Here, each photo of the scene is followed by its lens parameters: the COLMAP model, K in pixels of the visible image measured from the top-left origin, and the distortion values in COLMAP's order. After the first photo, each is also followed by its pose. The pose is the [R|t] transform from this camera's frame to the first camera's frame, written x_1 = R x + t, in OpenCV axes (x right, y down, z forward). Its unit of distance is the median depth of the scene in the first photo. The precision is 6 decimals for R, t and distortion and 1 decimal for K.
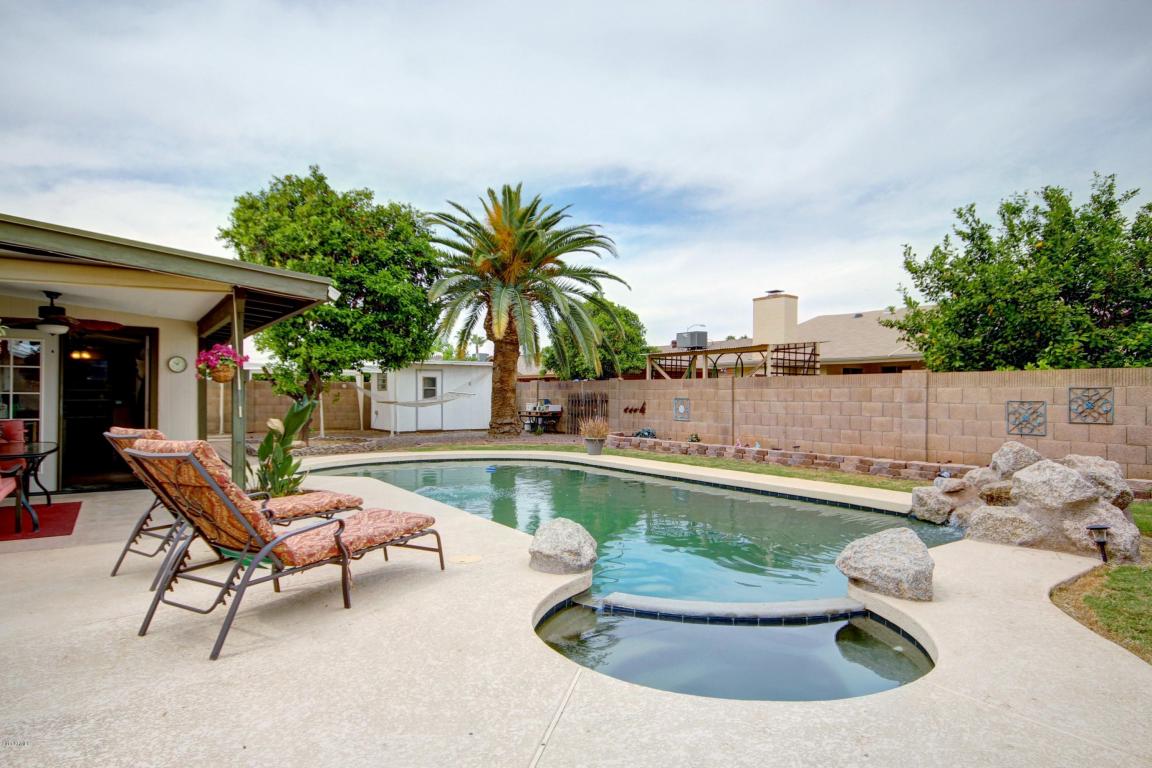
lens RADIAL K [[666.0, 0, 582.6], [0, 666.0, 389.4], [0, 0, 1]] dist [0.001915, 0.003767]
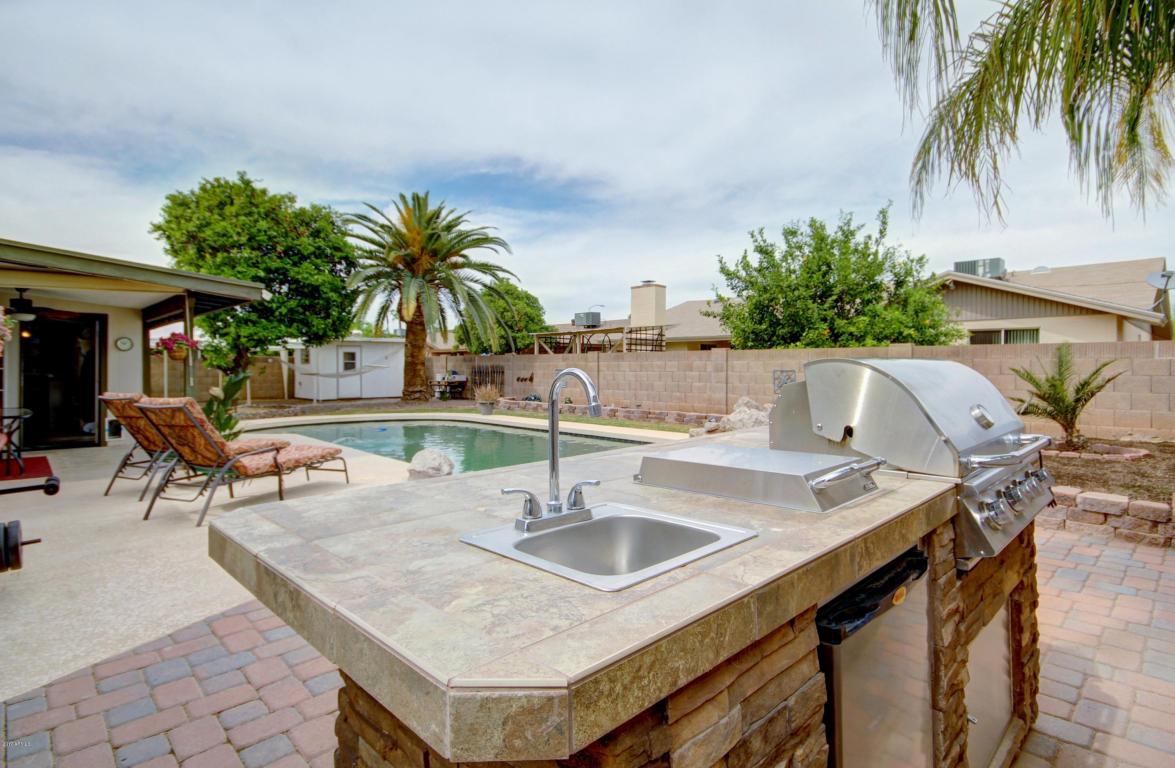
lens RADIAL K [[607.1, 0, 610.3], [0, 607.1, 364.5], [0, 0, 1]] dist [0.000960, -0.002778]
pose [[0.985112, -0.003997, 0.171866, 0.050123], [0.002992, 0.999977, 0.006104, -0.002974], [-0.171887, -0.005498, 0.985101, -0.163533]]
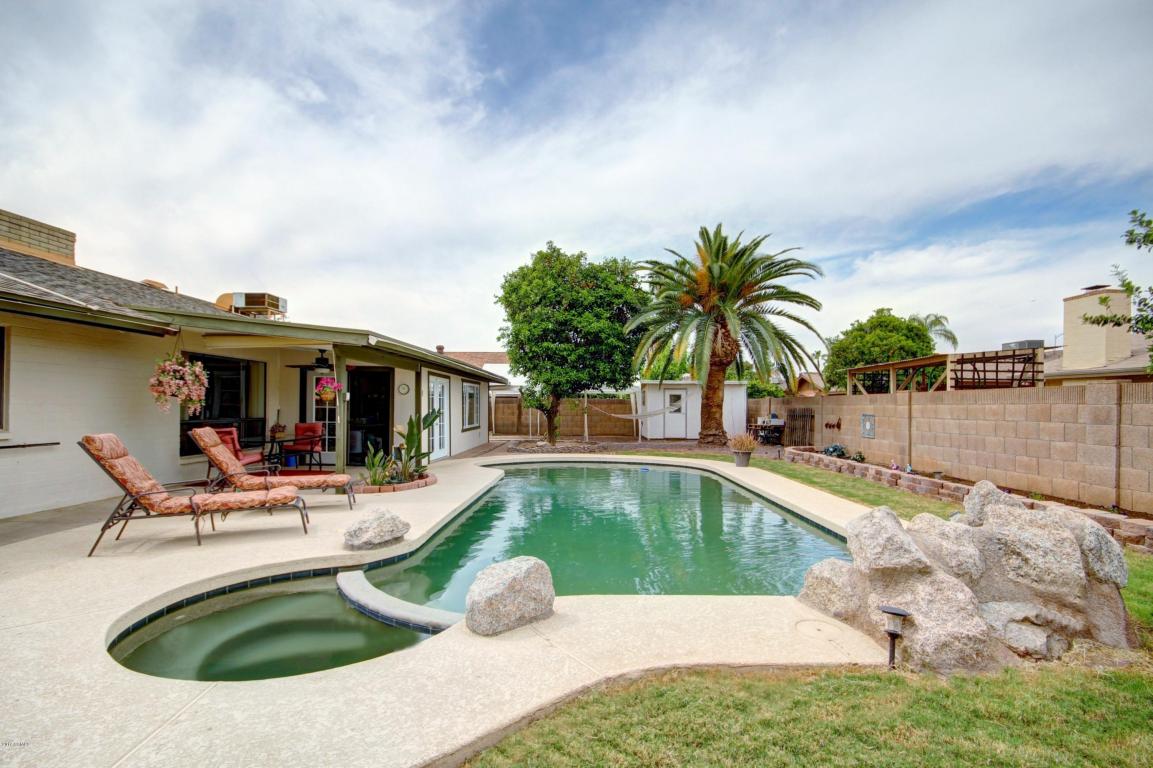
lens RADIAL K [[548.1, 0, 579.2], [0, 548.1, 397.1], [0, 0, 1]] dist [-0.003425, -0.003844]
pose [[0.808077, -0.007262, -0.589032, 0.316338], [-0.000217, 0.999920, -0.012625, -0.001835], [0.589076, 0.010329, 0.808011, 0.133865]]
